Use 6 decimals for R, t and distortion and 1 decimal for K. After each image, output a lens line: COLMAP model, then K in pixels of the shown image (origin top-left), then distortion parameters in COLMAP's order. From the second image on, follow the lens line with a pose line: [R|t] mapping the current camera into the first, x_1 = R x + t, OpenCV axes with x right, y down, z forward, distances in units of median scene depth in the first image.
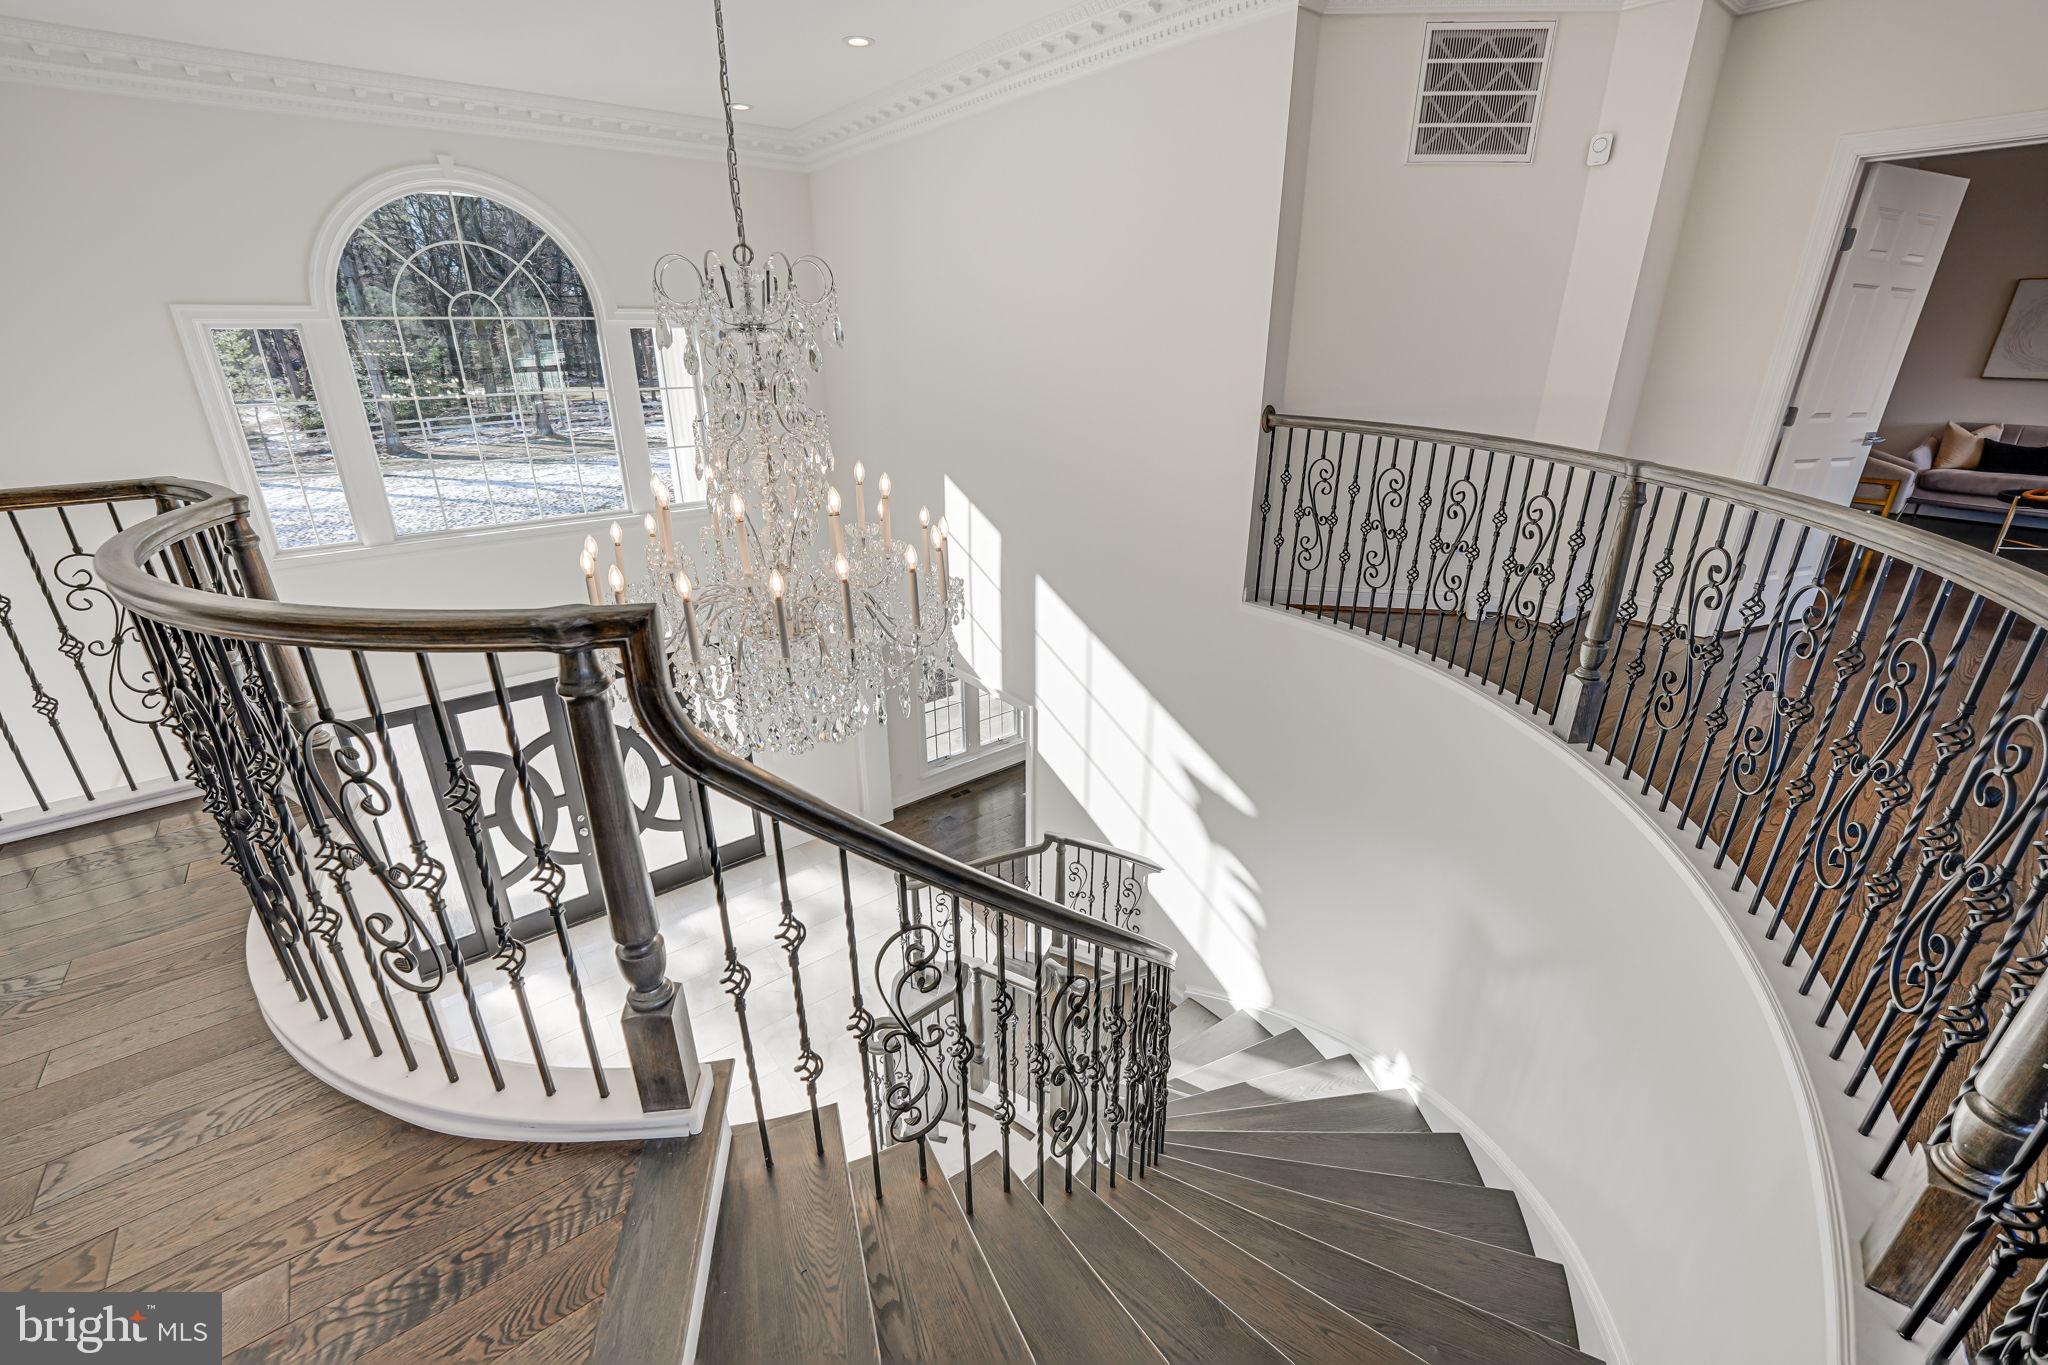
lens RADIAL K [[832.7, 0, 1021.3], [0, 832.7, 679.0], [0, 0, 1]] dist [-0.026060, 0.002542]
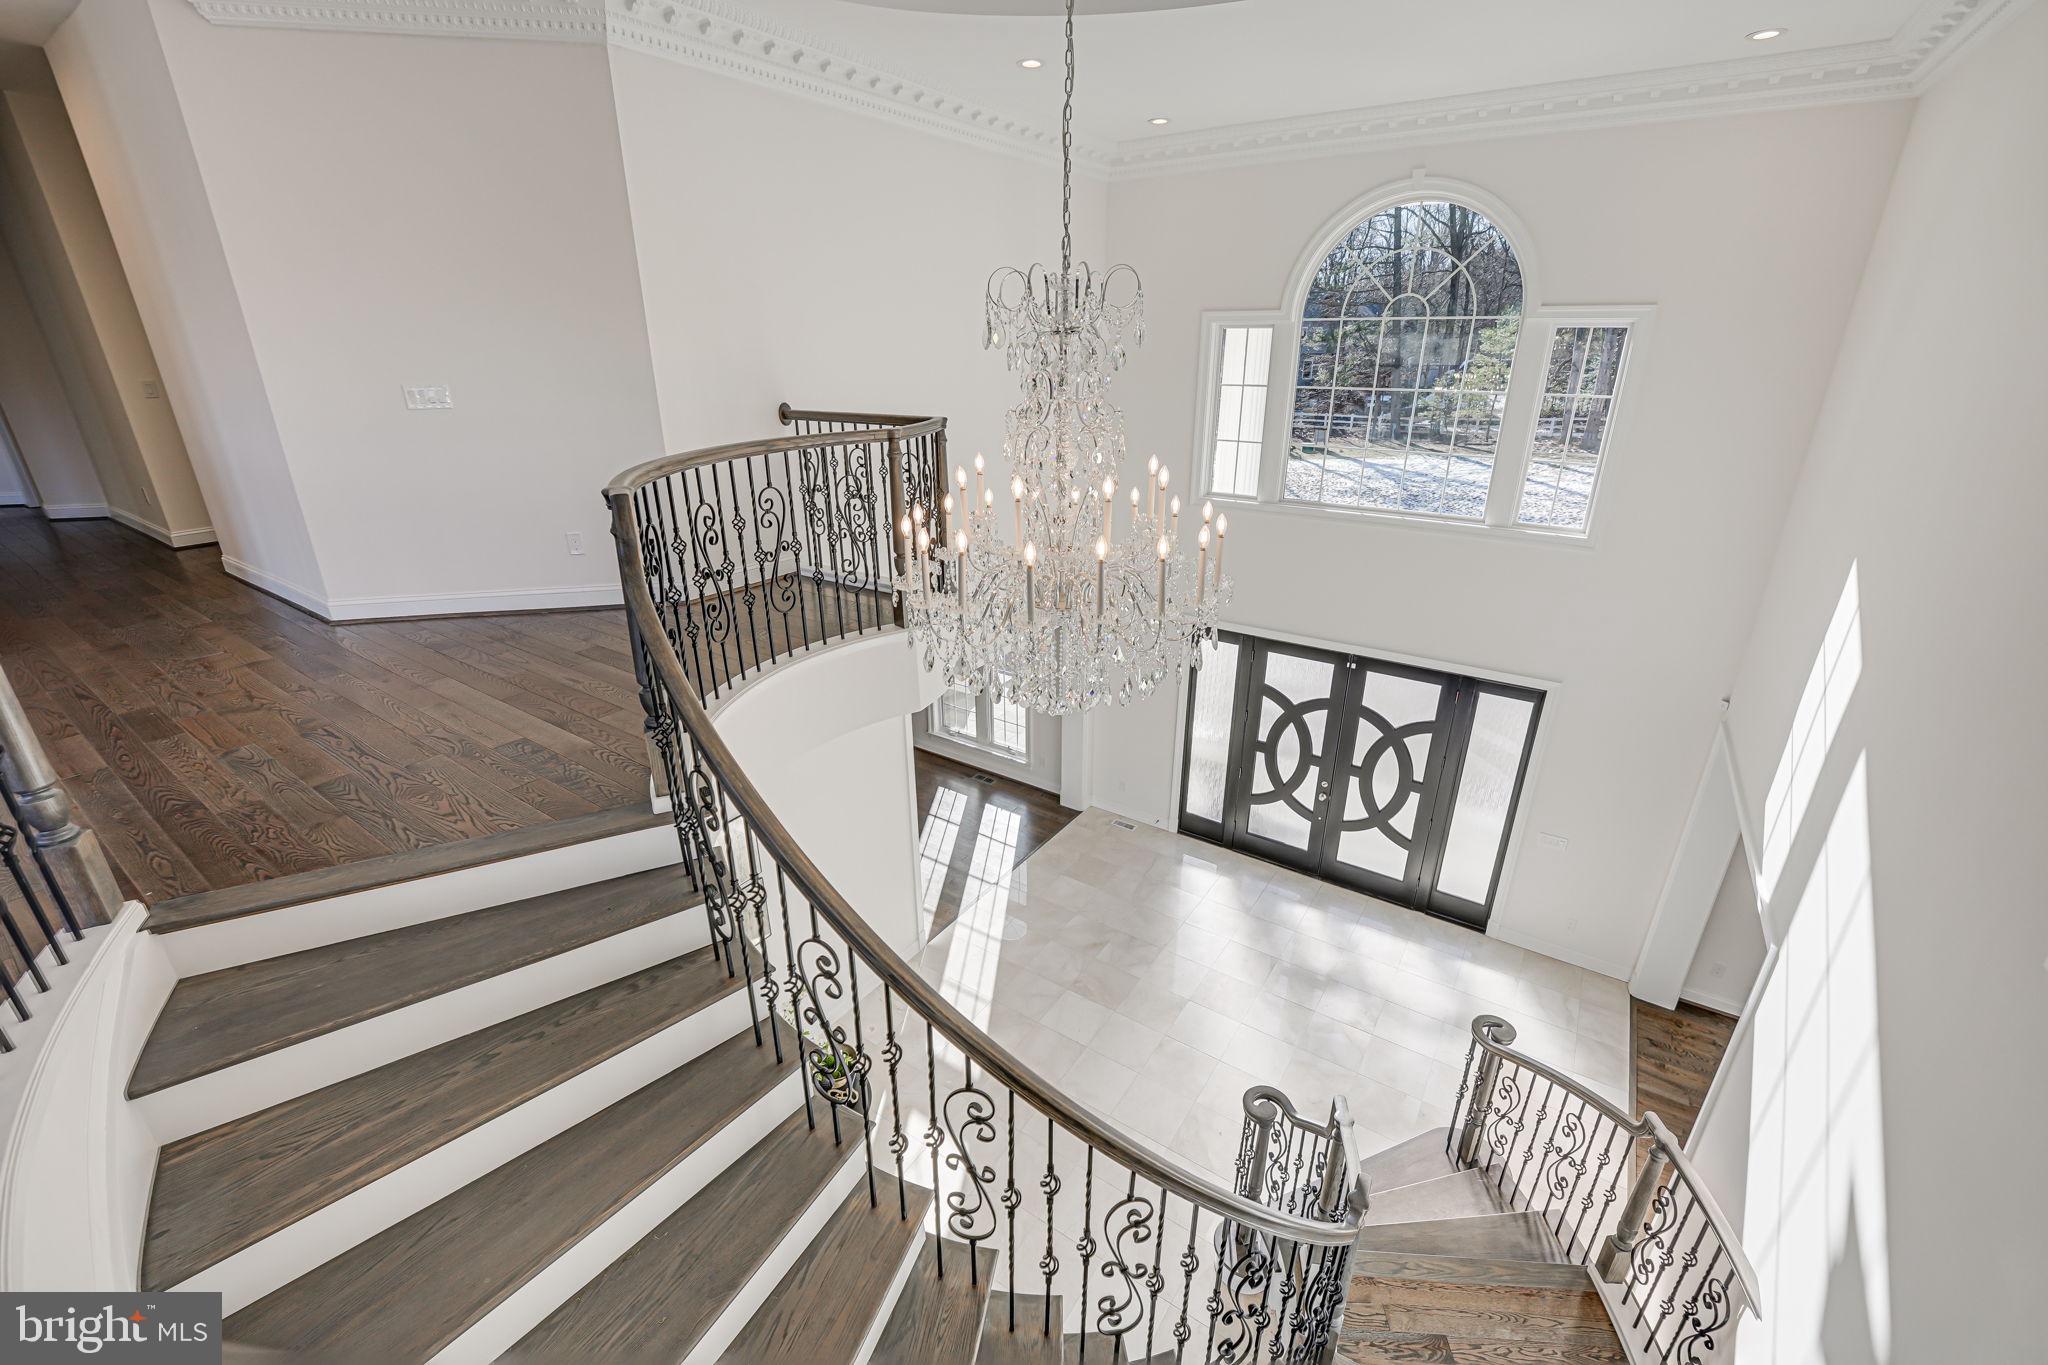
lens RADIAL K [[832.7, 0, 1021.3], [0, 832.7, 679.0], [0, 0, 1]] dist [-0.026060, 0.002542]
pose [[0.293742, 0.354959, -0.887536, 0.301608], [-0.356071, 0.902305, 0.243019, -0.089290], [0.887090, 0.244641, 0.391436, 0.227705]]
